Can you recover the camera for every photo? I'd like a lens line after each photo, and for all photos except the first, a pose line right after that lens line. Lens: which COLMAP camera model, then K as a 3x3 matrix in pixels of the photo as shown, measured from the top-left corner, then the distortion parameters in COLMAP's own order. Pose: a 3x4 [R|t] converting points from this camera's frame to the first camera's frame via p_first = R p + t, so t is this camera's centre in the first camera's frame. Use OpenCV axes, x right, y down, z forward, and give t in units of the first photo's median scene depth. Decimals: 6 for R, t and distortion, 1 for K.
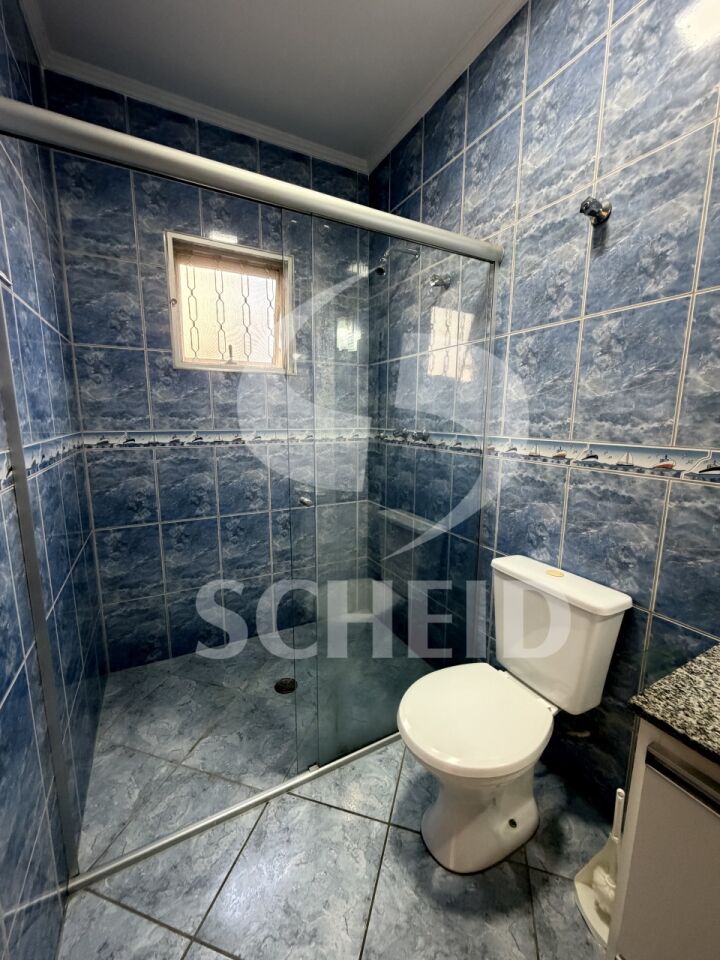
lens RADIAL K [[384.4, 0, 360.2], [0, 384.4, 478.4], [0, 0, 1]] dist [0.000589, -0.000483]
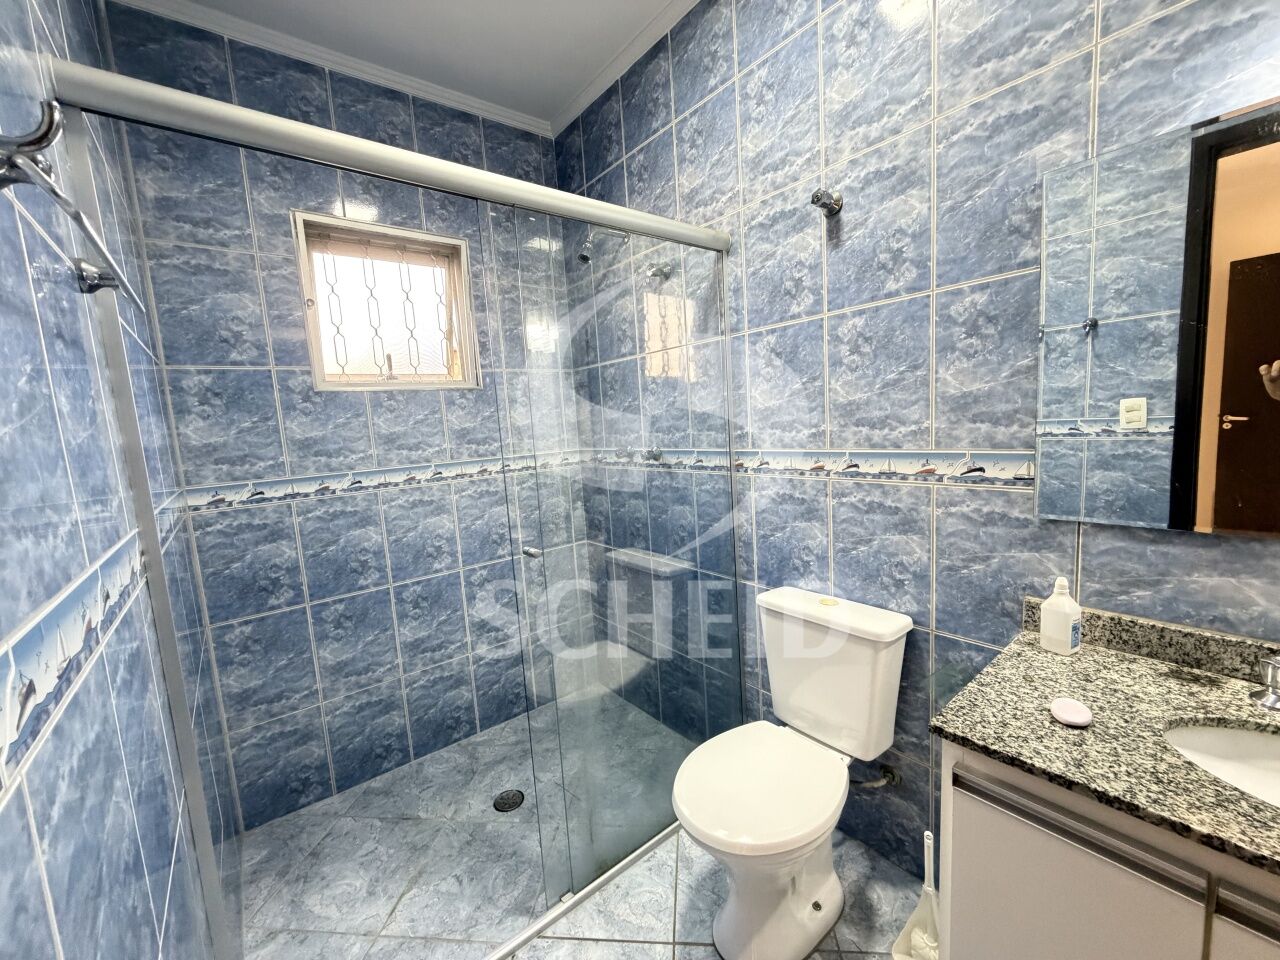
lens RADIAL K [[512.5, 0, 638.0], [0, 512.5, 481.9], [0, 0, 1]] dist [0.000589, -0.000483]
pose [[0.981084, -0.089641, 0.171574, -0.082336], [0.097771, 0.994424, -0.039520, -0.018142], [-0.167075, 0.055548, 0.984378, -0.077741]]
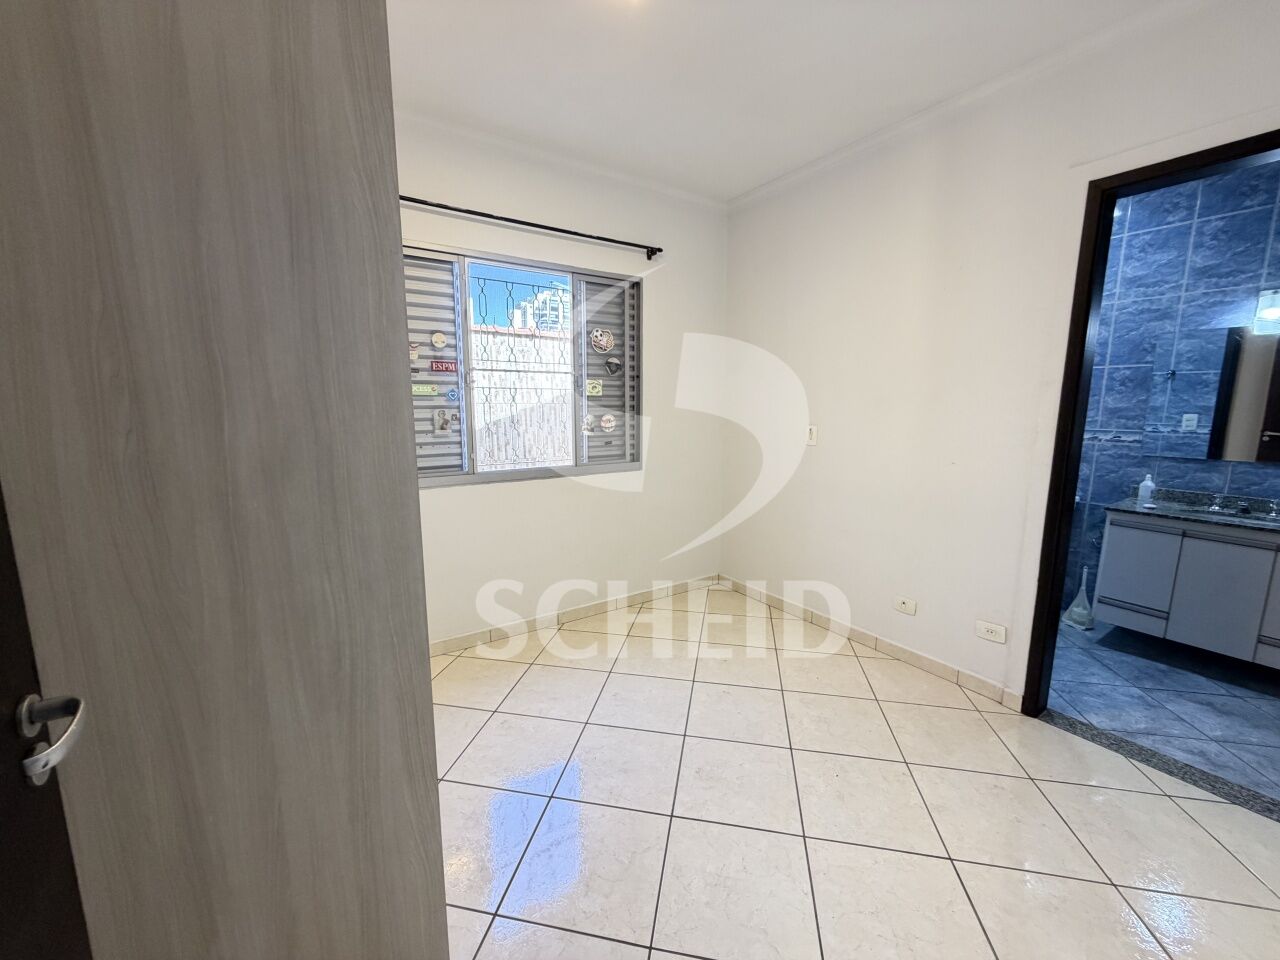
lens RADIAL K [[512.5, 0, 637.8], [0, 512.5, 483.1], [0, 0, 1]] dist [0.000589, -0.000483]
pose [[0.994606, -0.018707, 0.102023, -1.672548], [0.019427, 0.999793, -0.006074, 0.154964], [-0.101888, 0.008024, 0.994763, -1.325367]]
